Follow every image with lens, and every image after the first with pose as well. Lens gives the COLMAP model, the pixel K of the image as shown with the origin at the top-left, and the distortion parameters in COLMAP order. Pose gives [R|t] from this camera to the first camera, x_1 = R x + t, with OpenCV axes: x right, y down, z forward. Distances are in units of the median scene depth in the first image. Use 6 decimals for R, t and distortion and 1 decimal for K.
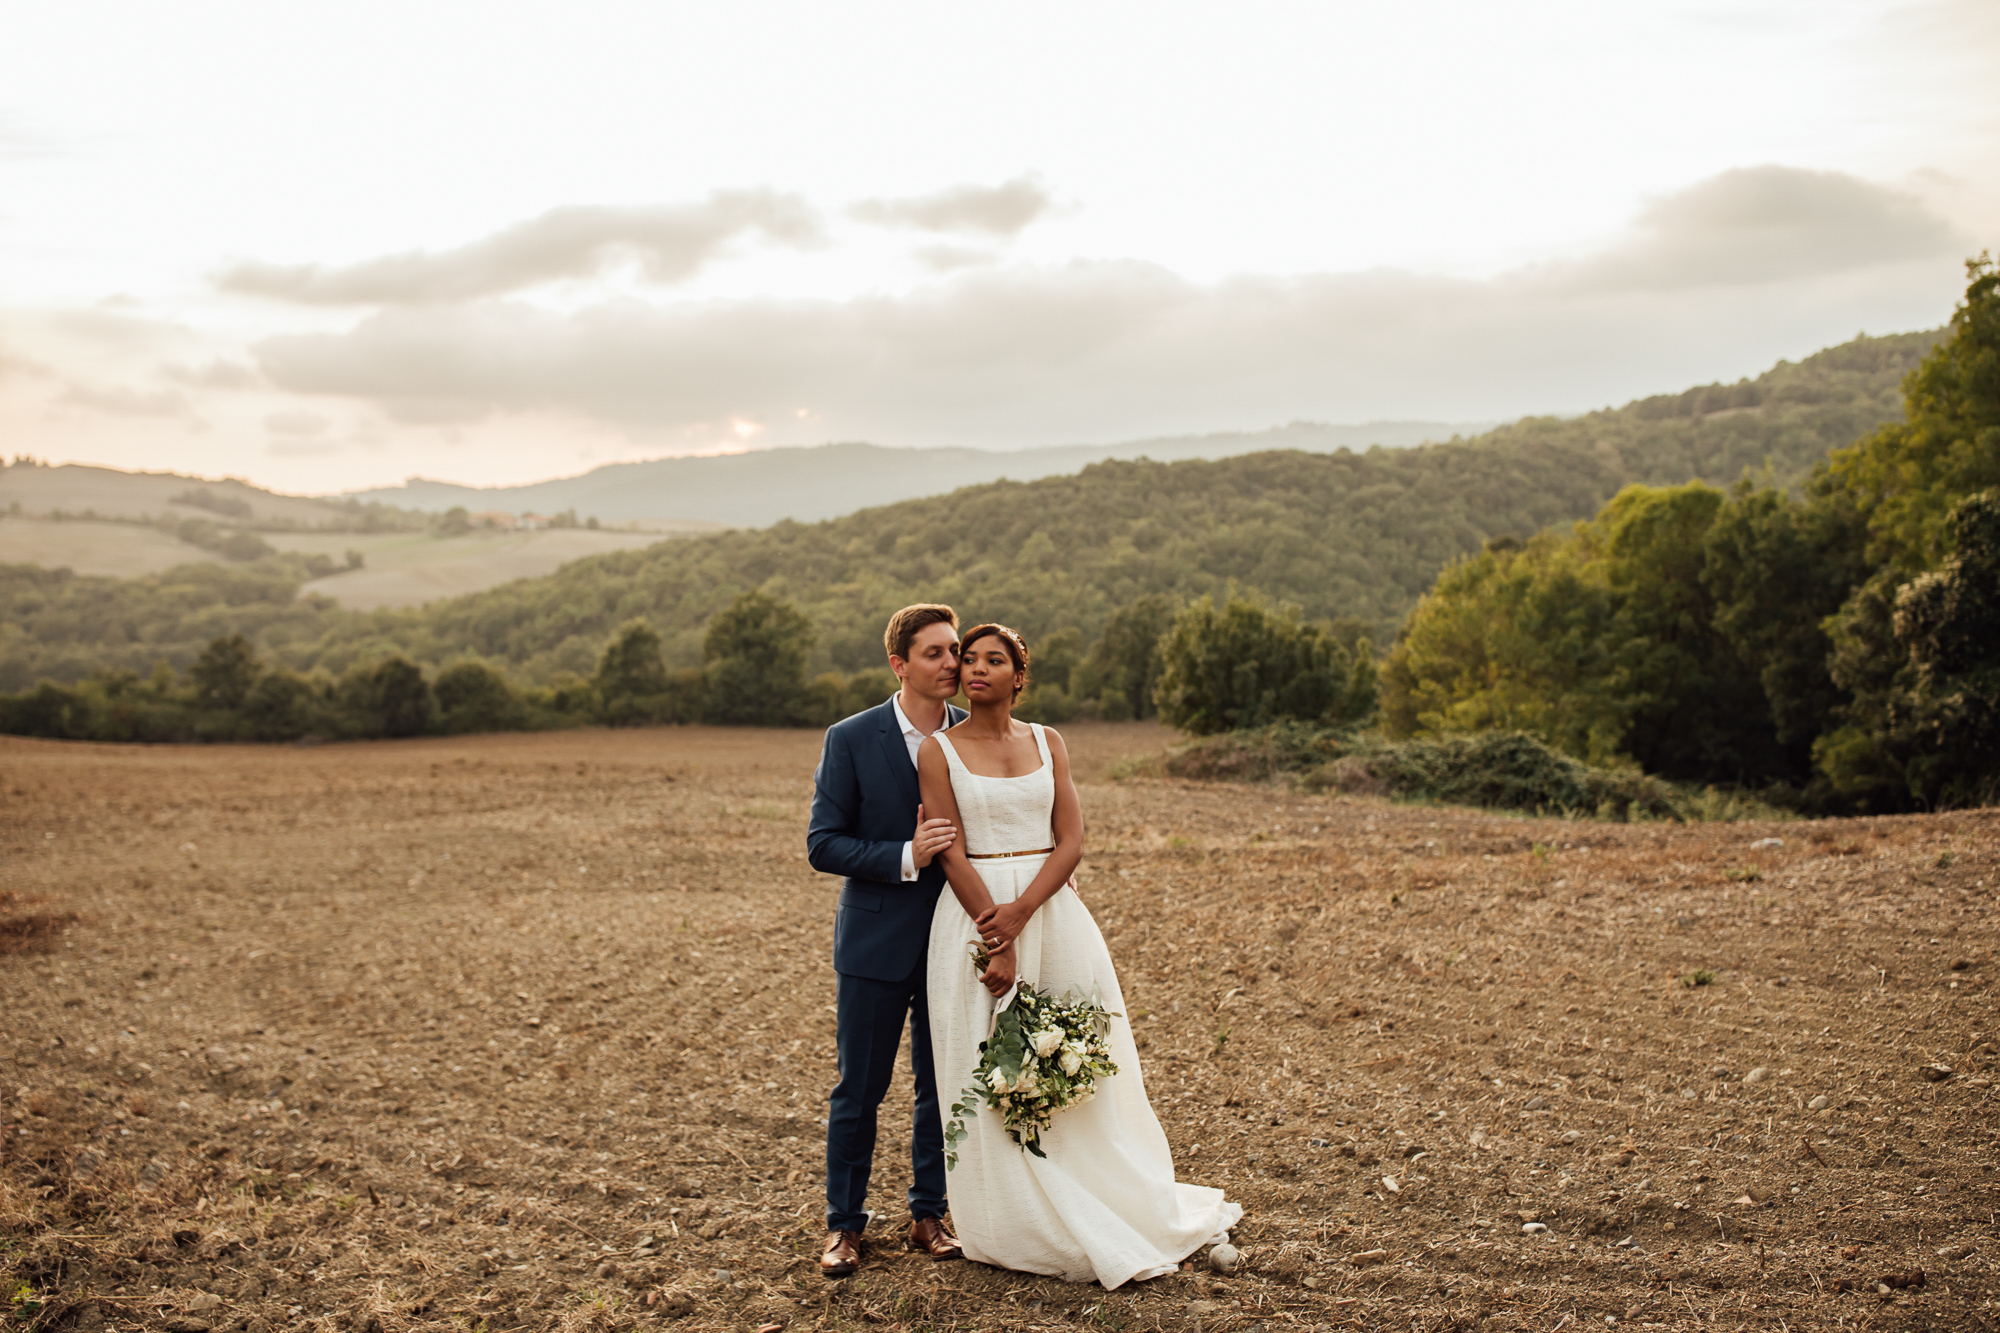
lens RADIAL K [[1963.1, 0, 950.4], [0, 1963.1, 684.1], [0, 0, 1]] dist [-0.005916, -0.012612]
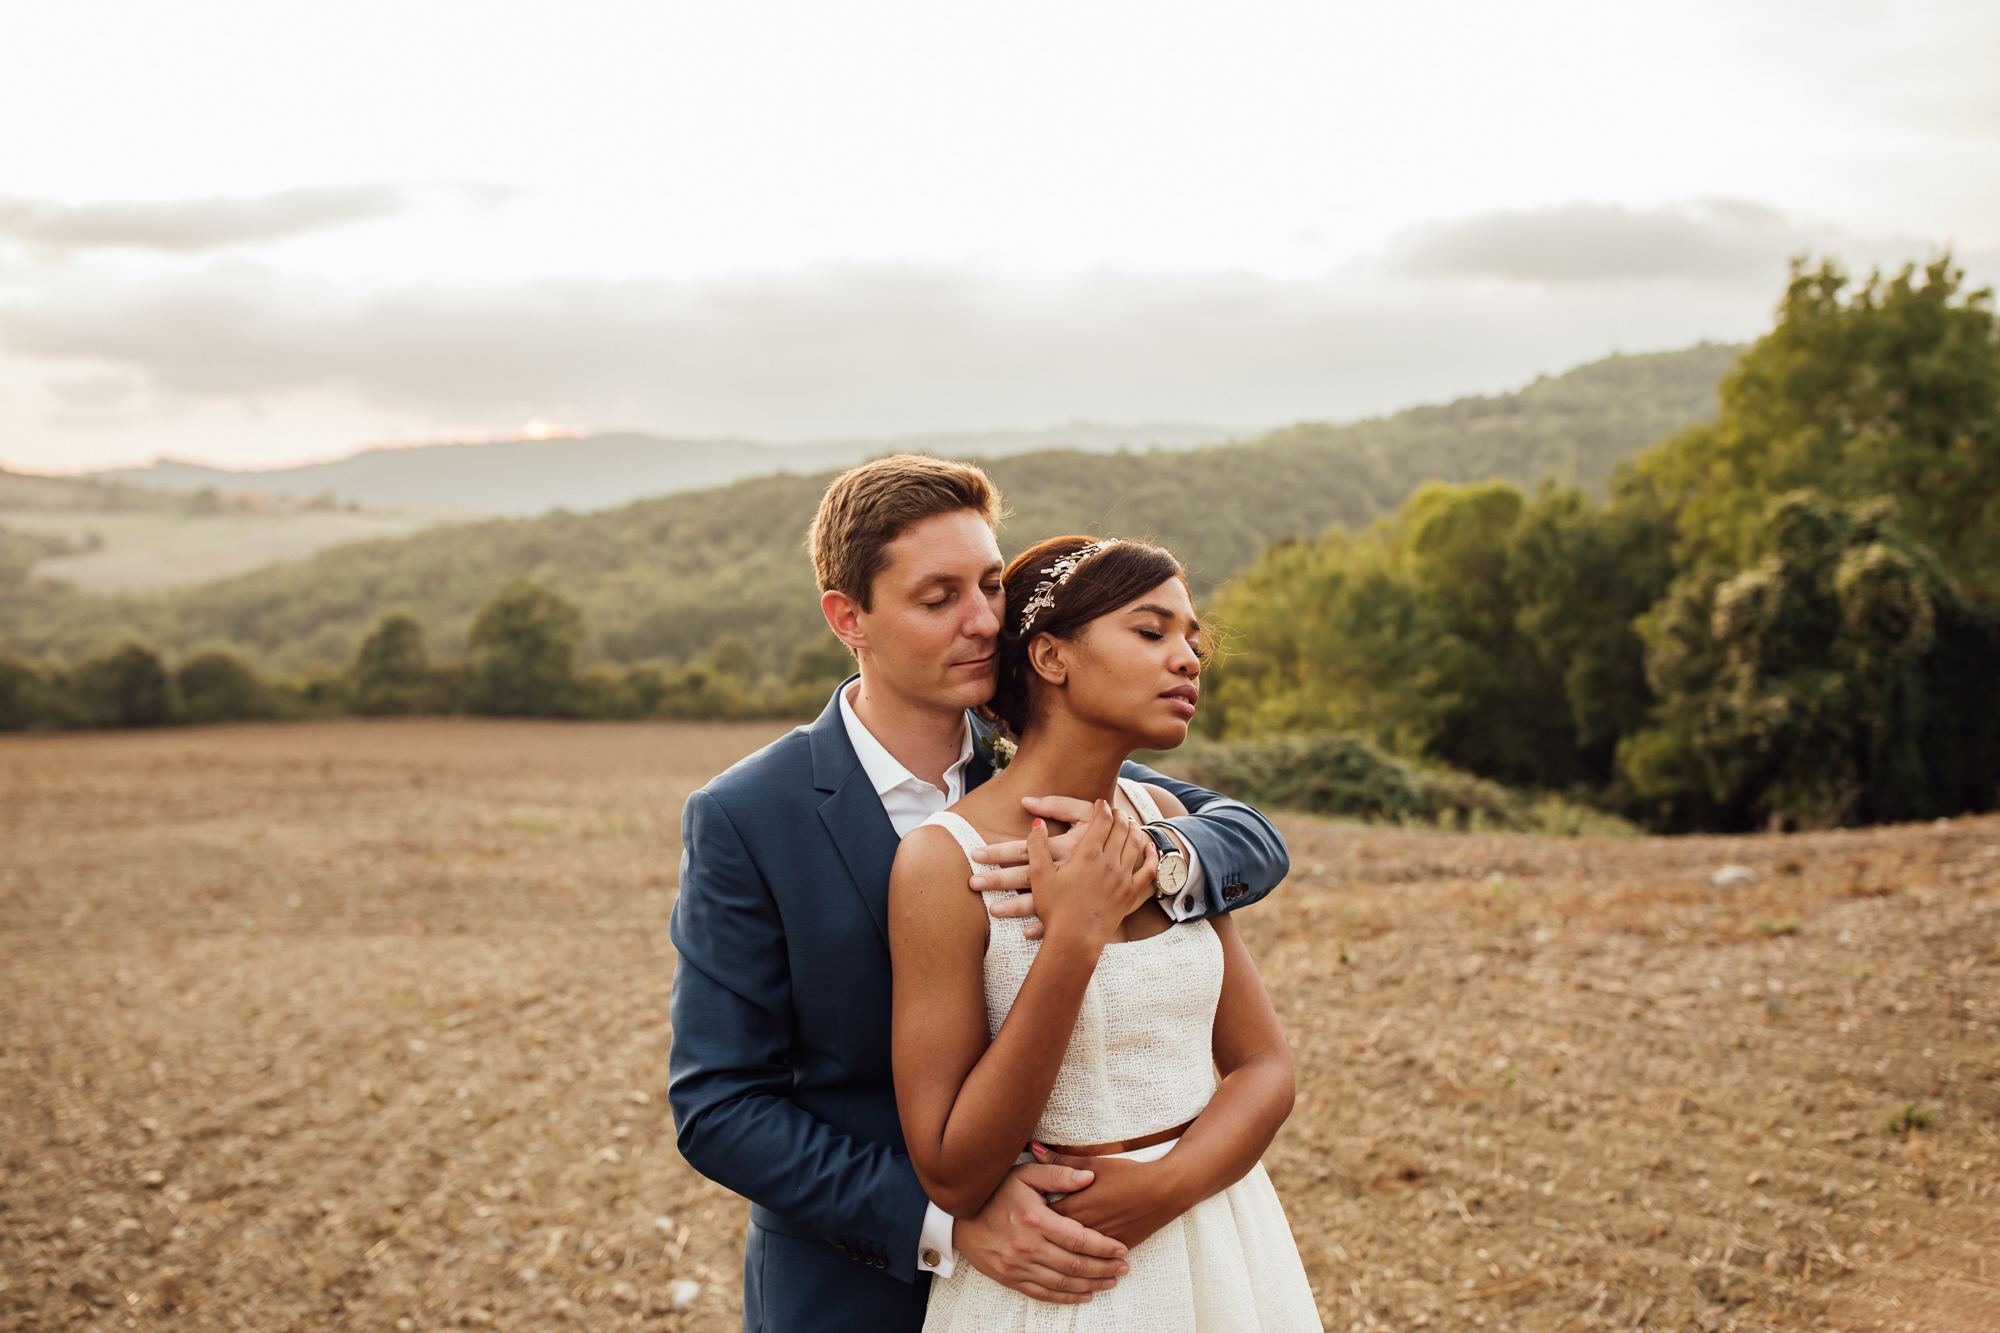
lens RADIAL K [[1890.4, 0, 978.8], [0, 1890.4, 661.3], [0, 0, 1]] dist [-0.004495, -0.009595]
pose [[0.990703, 0.011148, 0.135587, -0.007744], [-0.009883, 0.999901, -0.009999, 0.000248], [-0.135685, 0.008566, 0.990715, 0.105694]]
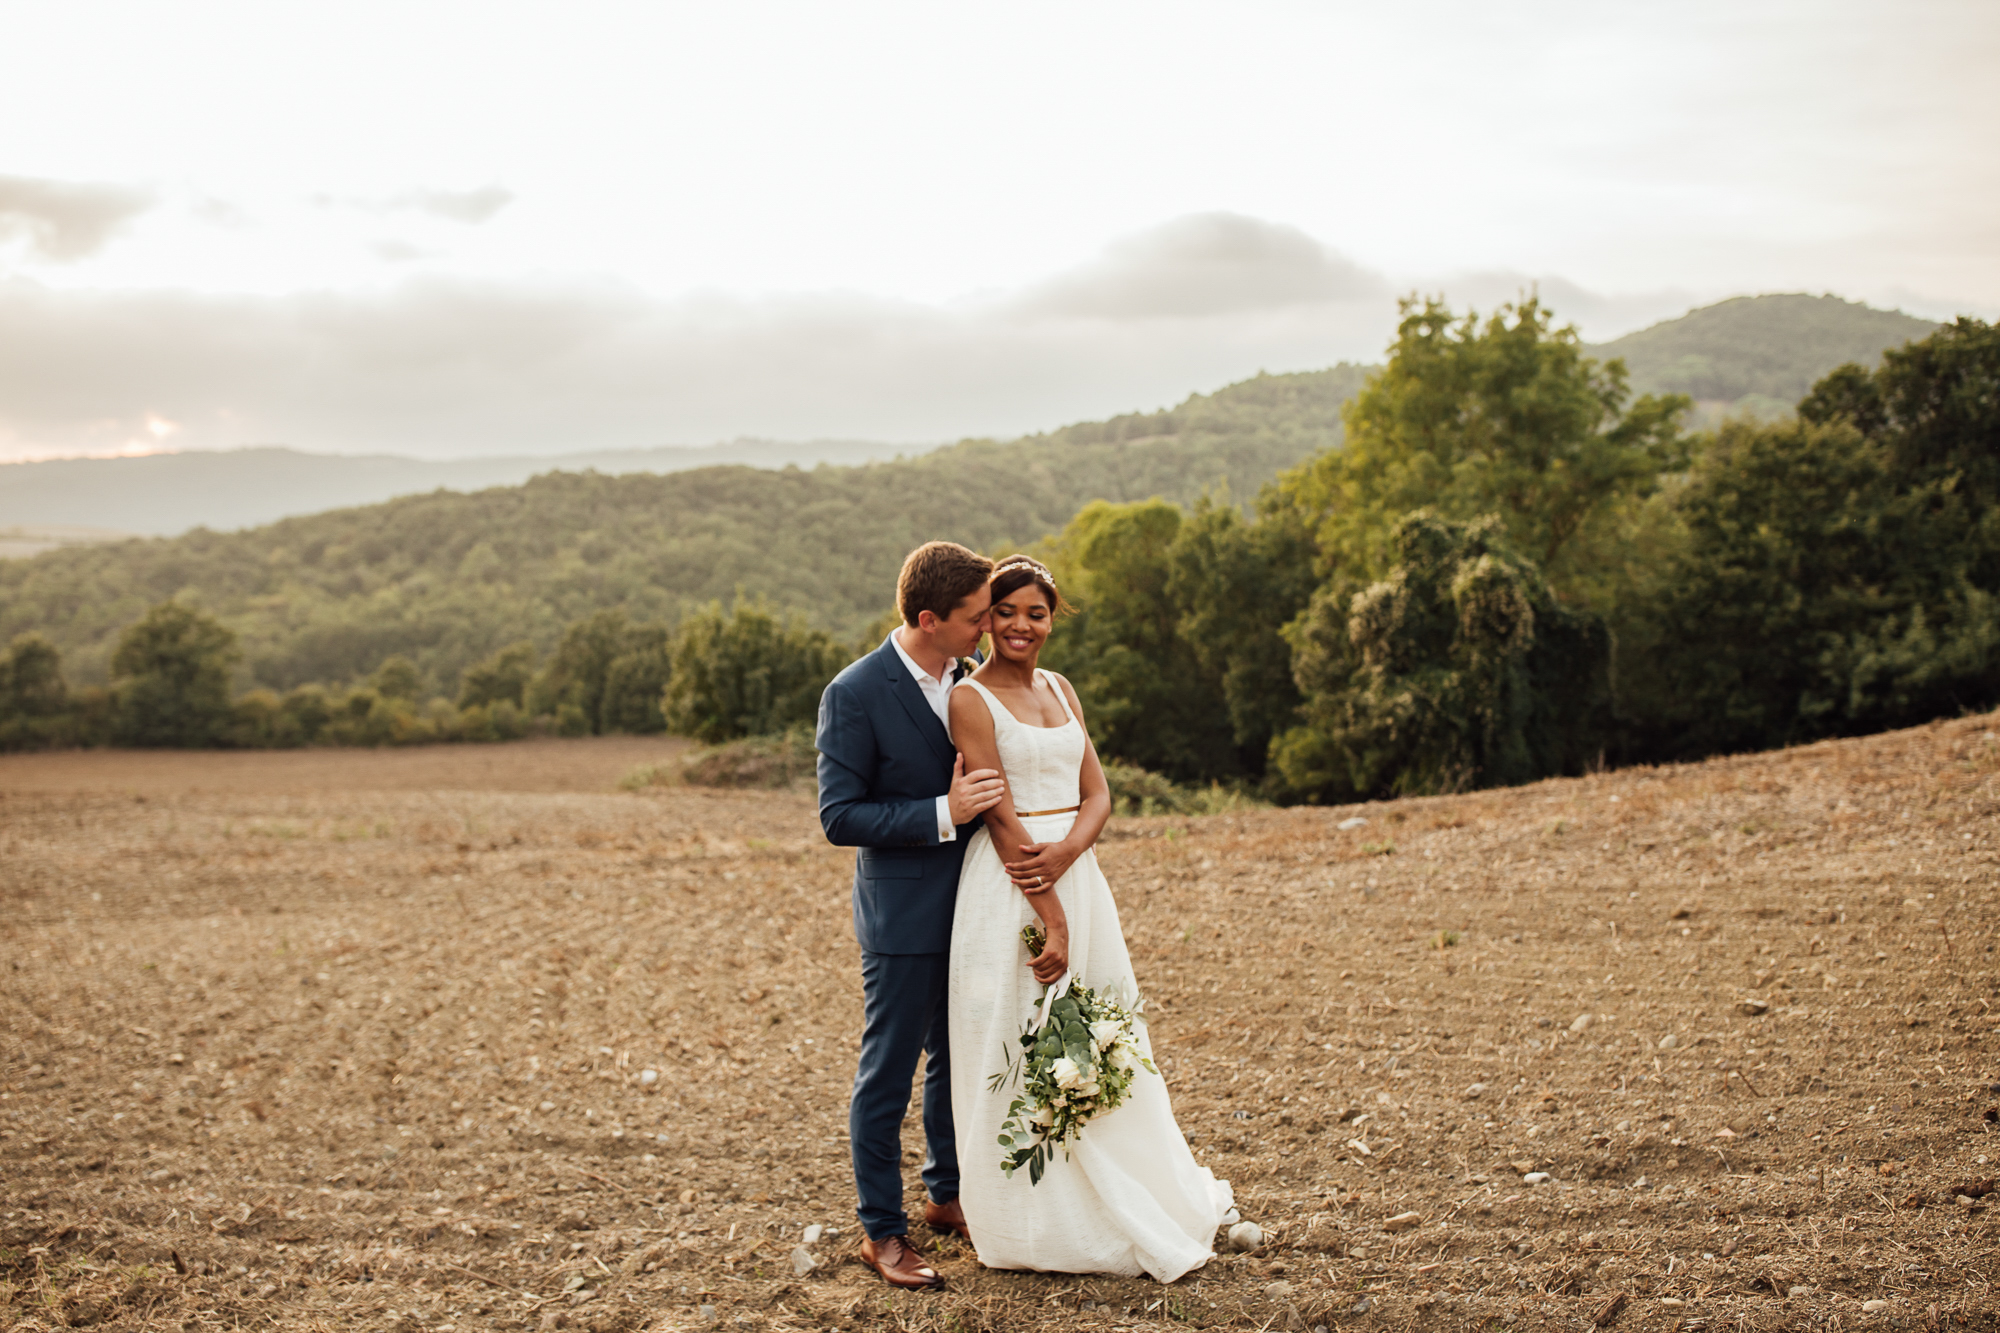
lens RADIAL K [[1963.1, 0, 950.4], [0, 1963.1, 684.1], [0, 0, 1]] dist [-0.005916, -0.012612]
pose [[0.955437, -0.007179, 0.295108, -0.045165], [0.010320, 0.999905, -0.009087, 0.006137], [-0.295015, 0.011727, 0.955421, 0.024782]]
